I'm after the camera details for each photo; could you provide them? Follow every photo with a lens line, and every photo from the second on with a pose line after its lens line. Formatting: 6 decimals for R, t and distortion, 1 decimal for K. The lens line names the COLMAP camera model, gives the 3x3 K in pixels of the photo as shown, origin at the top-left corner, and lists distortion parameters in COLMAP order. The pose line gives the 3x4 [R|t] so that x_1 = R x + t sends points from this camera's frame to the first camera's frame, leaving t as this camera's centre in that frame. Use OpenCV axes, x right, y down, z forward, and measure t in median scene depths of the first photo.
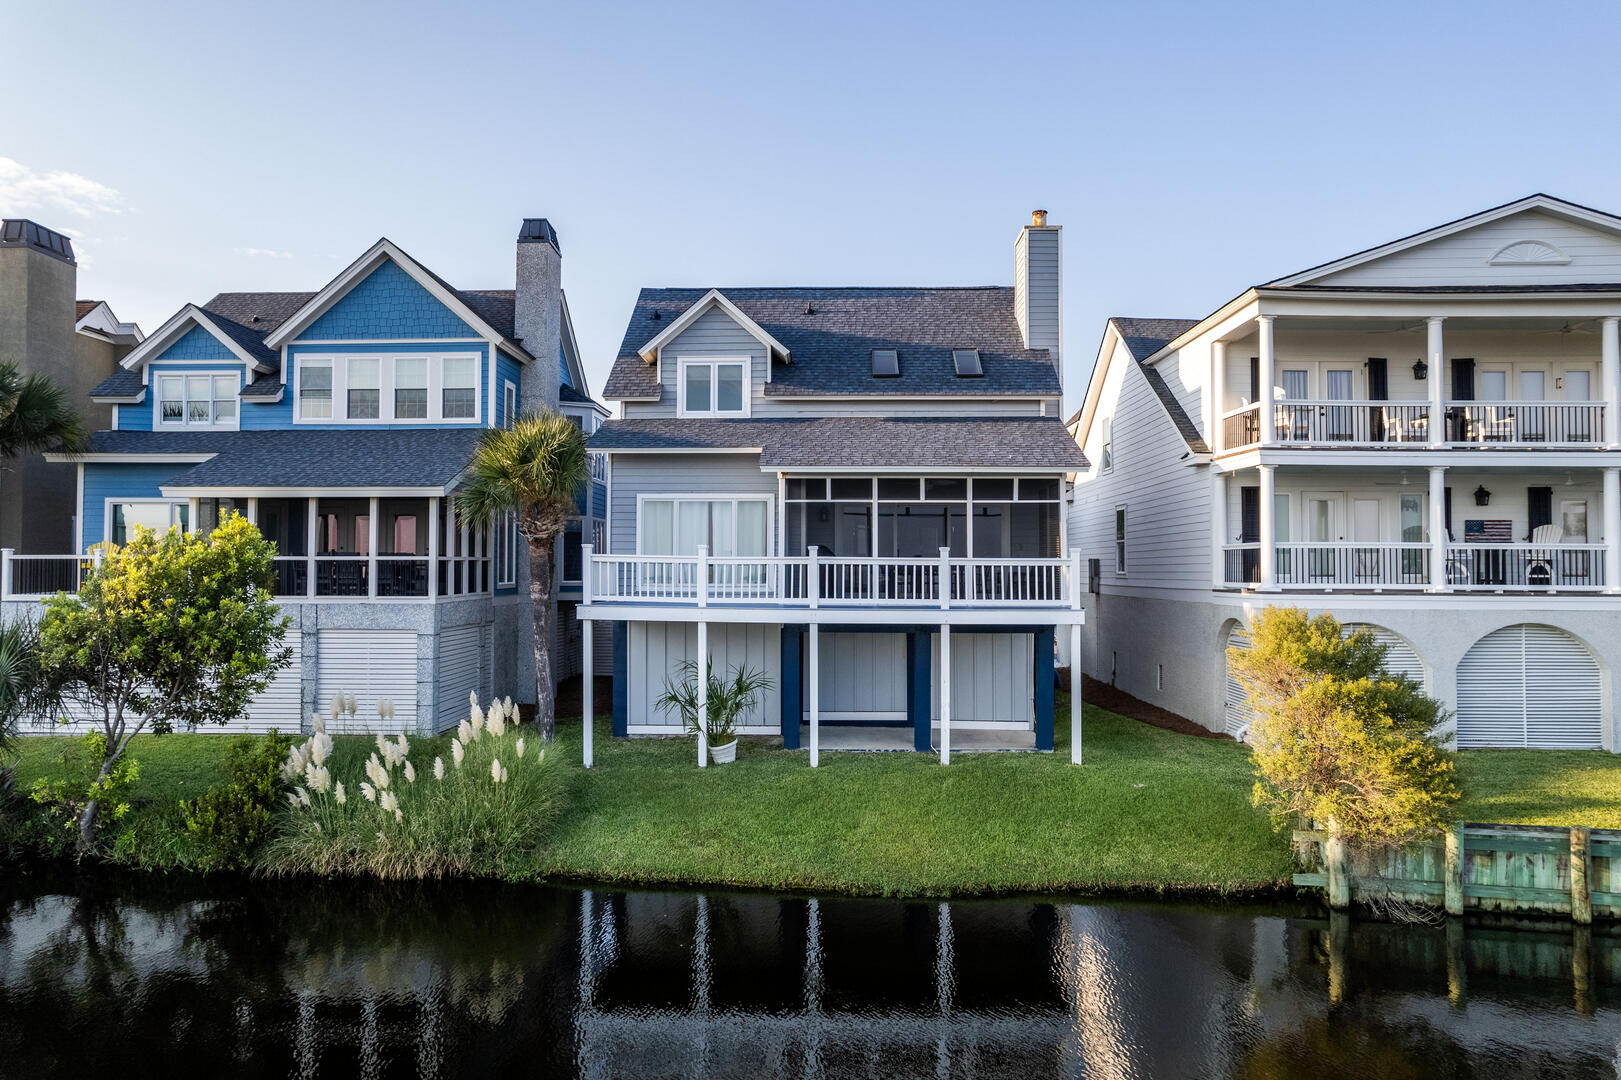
lens RADIAL K [[1030.6, 0, 810.5], [0, 1030.6, 540.0], [0, 0, 1]] dist [-0.075228, 0.071280]
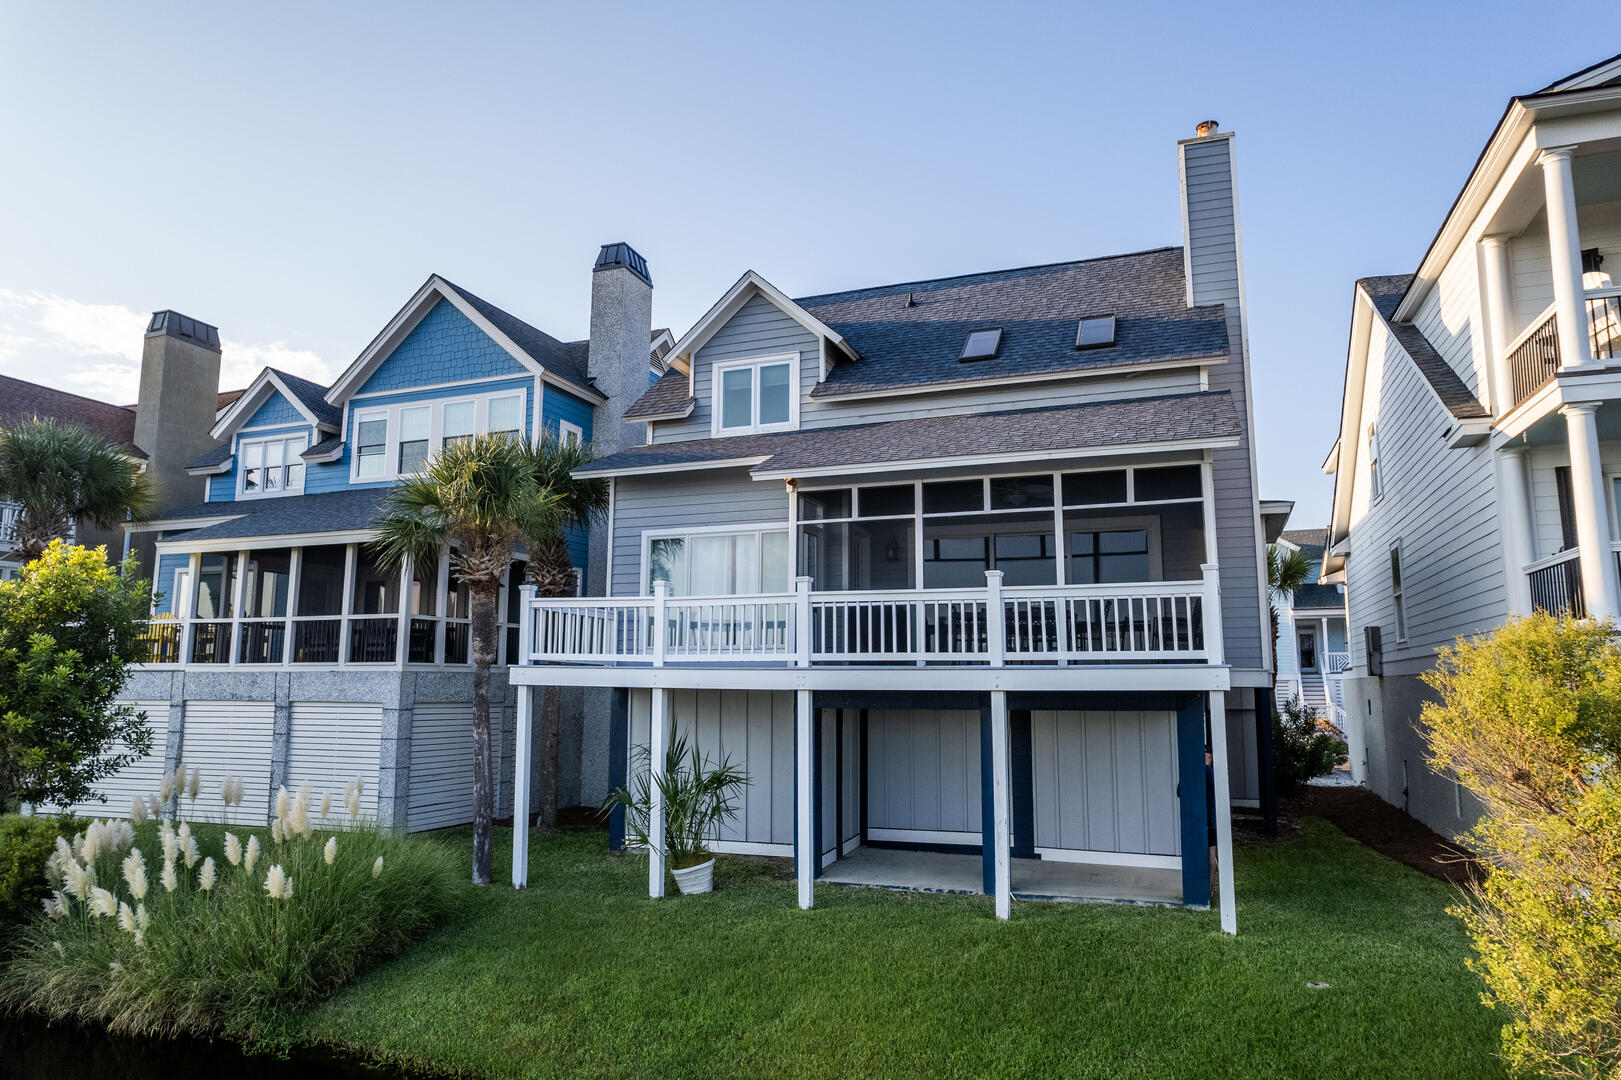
lens RADIAL K [[1030.6, 0, 810.5], [0, 1030.6, 540.0], [0, 0, 1]] dist [-0.075228, 0.071280]
pose [[0.945405, -0.047124, -0.322474, 0.191149], [0.009159, 0.992942, -0.118249, 0.052224], [0.325770, 0.108840, 0.939163, 0.296826]]
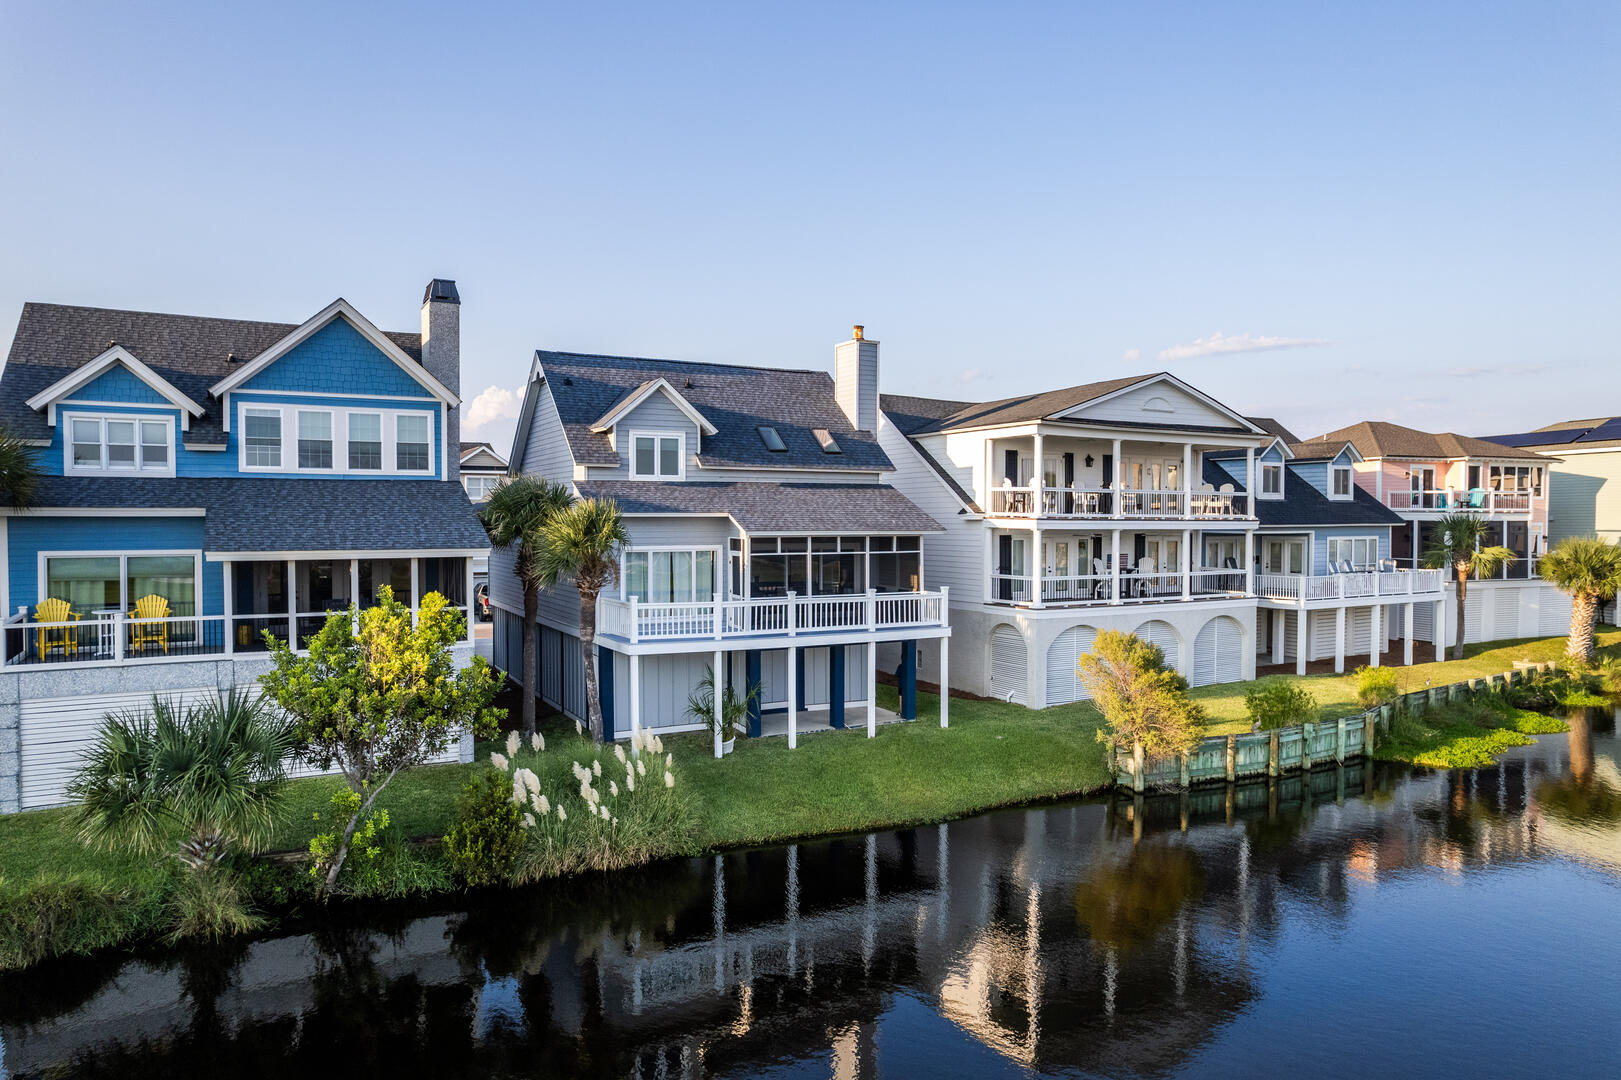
lens RADIAL K [[1009.3, 0, 810.5], [0, 1009.3, 540.0], [0, 0, 1]] dist [-0.072130, 0.060331]
pose [[0.867522, -0.011863, 0.497257, -0.543748], [-0.011291, 0.998988, 0.043532, -0.102371], [-0.497270, -0.043379, 0.866511, -0.158544]]
